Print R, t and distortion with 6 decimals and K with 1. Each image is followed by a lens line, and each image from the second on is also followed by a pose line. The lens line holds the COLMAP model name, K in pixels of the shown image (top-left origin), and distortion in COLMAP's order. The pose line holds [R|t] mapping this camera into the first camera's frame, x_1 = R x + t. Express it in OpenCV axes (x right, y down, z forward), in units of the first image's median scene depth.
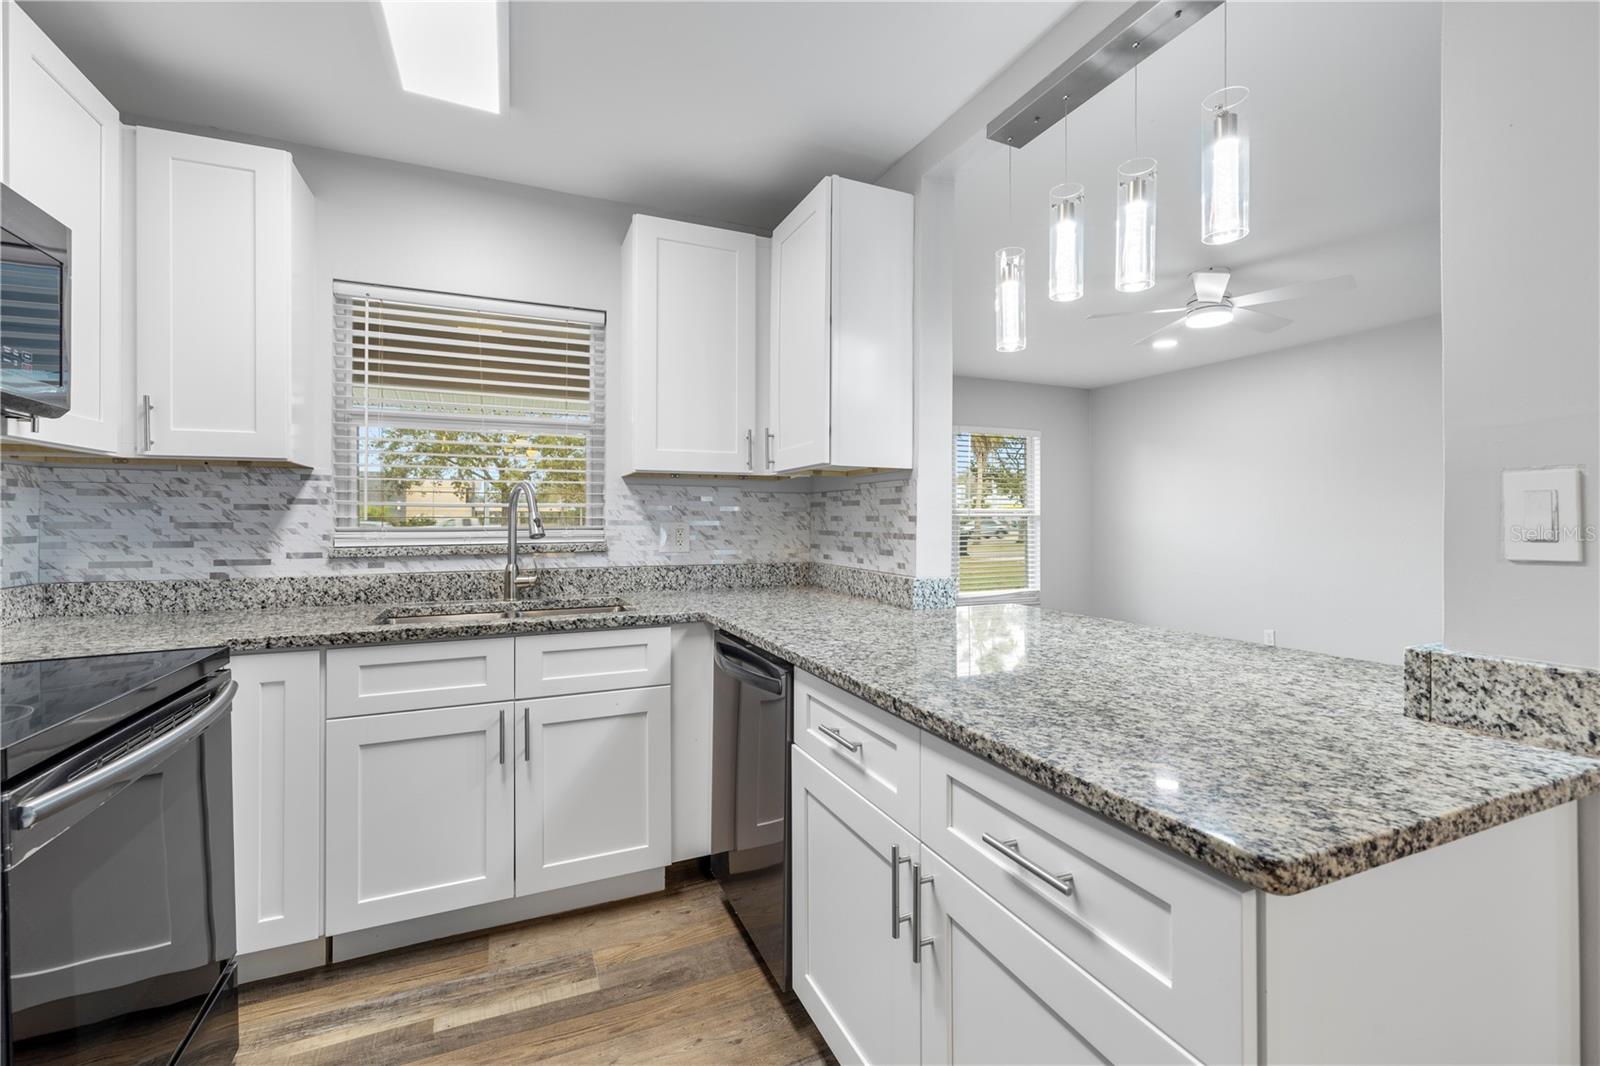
lens RADIAL K [[678.6, 0, 797.8], [0, 678.6, 512.5], [0, 0, 1]] dist [0.001272, 0.000255]
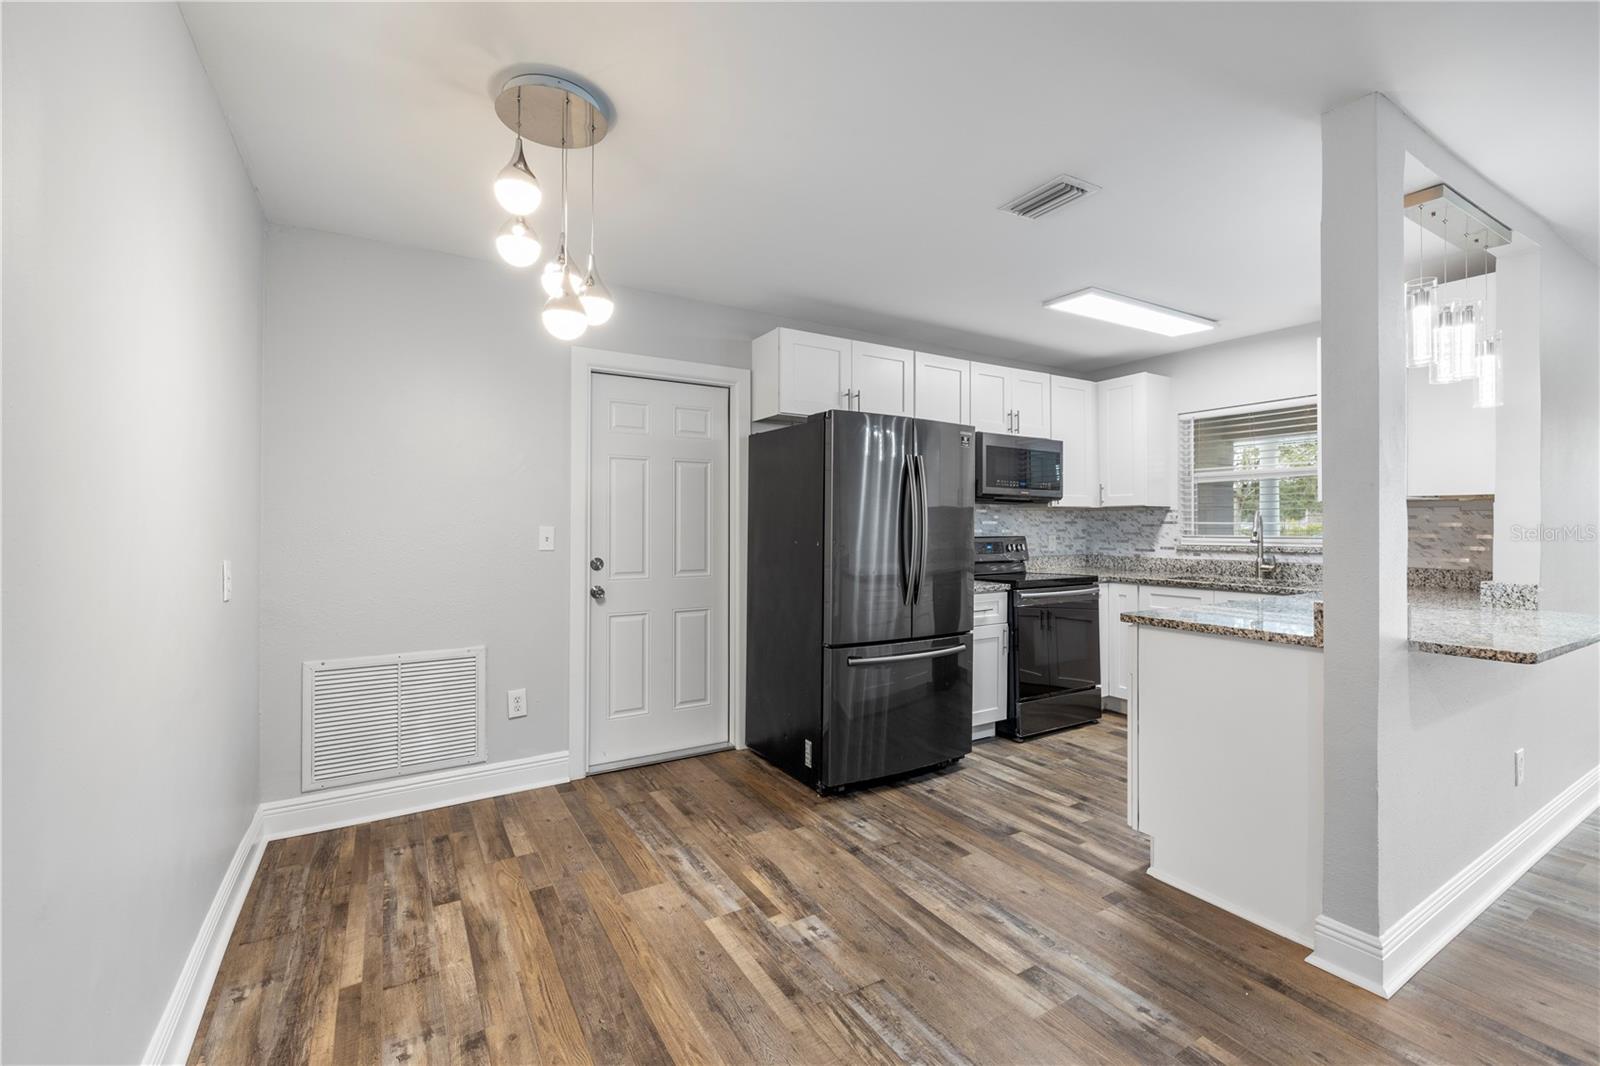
lens RADIAL K [[678.6, 0, 802.9], [0, 678.6, 522.5], [0, 0, 1]] dist [0.001272, 0.000255]
pose [[0.145411, -0.004571, -0.989361, 1.189109], [0.008546, 0.999958, -0.003363, -0.019115], [0.989334, -0.007966, 0.145444, -0.424642]]
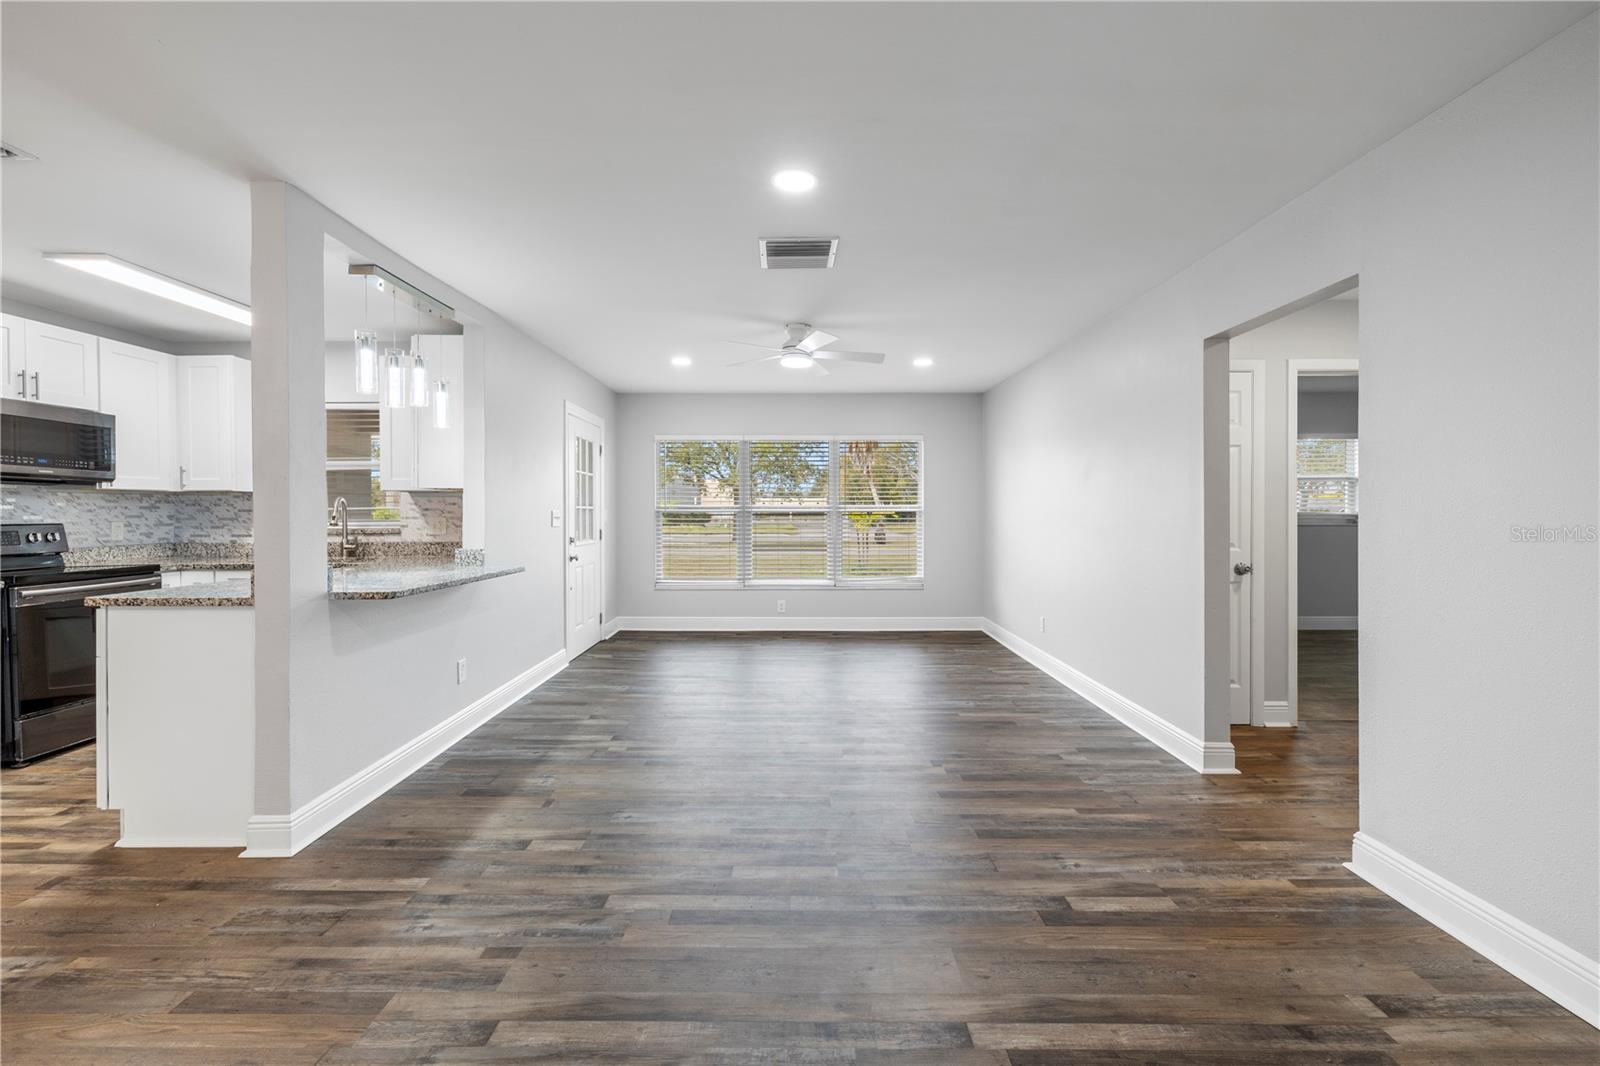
lens RADIAL K [[678.6, 0, 790.7], [0, 678.6, 518.4], [0, 0, 1]] dist [0.001272, 0.000255]
pose [[0.917184, 0.001810, -0.398460, 1.644202], [0.005602, 0.999832, 0.017438, -0.011437], [0.398425, -0.018226, 0.917020, -0.305061]]
